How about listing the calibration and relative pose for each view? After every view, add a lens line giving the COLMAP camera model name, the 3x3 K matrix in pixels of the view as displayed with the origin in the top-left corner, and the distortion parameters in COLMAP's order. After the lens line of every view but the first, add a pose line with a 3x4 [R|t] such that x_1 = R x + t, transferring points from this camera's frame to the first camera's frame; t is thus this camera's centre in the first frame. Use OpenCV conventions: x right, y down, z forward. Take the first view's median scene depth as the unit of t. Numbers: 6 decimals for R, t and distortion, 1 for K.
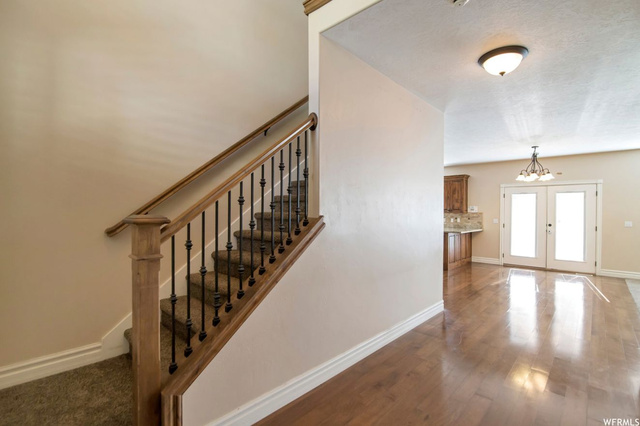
lens RADIAL K [[304.8, 0, 323.9], [0, 304.8, 215.4], [0, 0, 1]] dist [-0.021249, -0.000268]
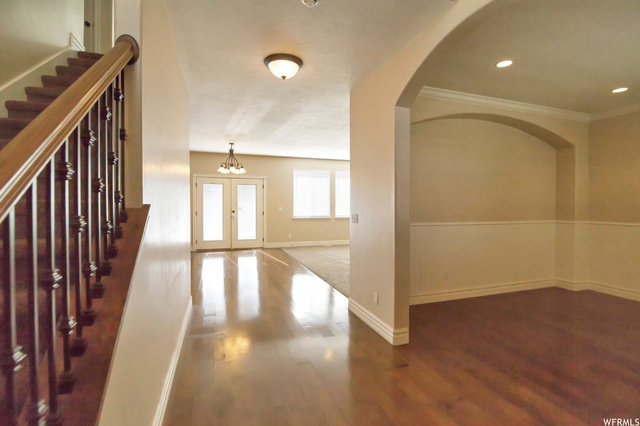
lens RADIAL K [[304.8, 0, 321.0], [0, 304.8, 209.4], [0, 0, 1]] dist [-0.021249, -0.000268]
pose [[0.474634, -0.022048, 0.879907, -0.141794], [0.009370, 0.999756, 0.019997, 0.003149], [-0.880133, -0.001246, 0.474725, 0.128465]]
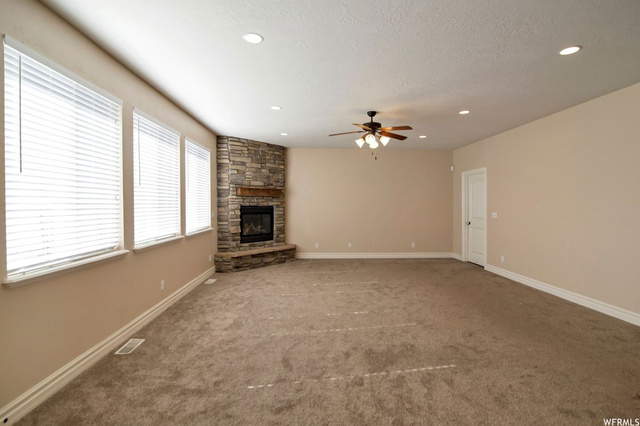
lens RADIAL K [[304.8, 0, 321.0], [0, 304.8, 202.5], [0, 0, 1]] dist [-0.021249, -0.000268]
pose [[-0.716135, -0.004411, 0.697948, 0.584308], [0.000138, 0.999979, 0.006461, -0.002579], [-0.697962, 0.004723, -0.716119, 0.846365]]
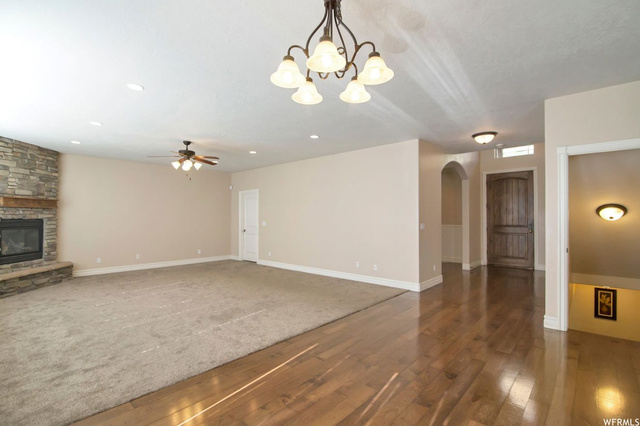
lens RADIAL K [[304.8, 0, 323.9], [0, 304.8, 204.2], [0, 0, 1]] dist [-0.021249, -0.000268]
pose [[-0.999865, -0.002247, -0.016288, 0.610885], [-0.001739, 0.999515, -0.031091, -0.001727], [0.016350, -0.031059, -0.999384, 1.097682]]
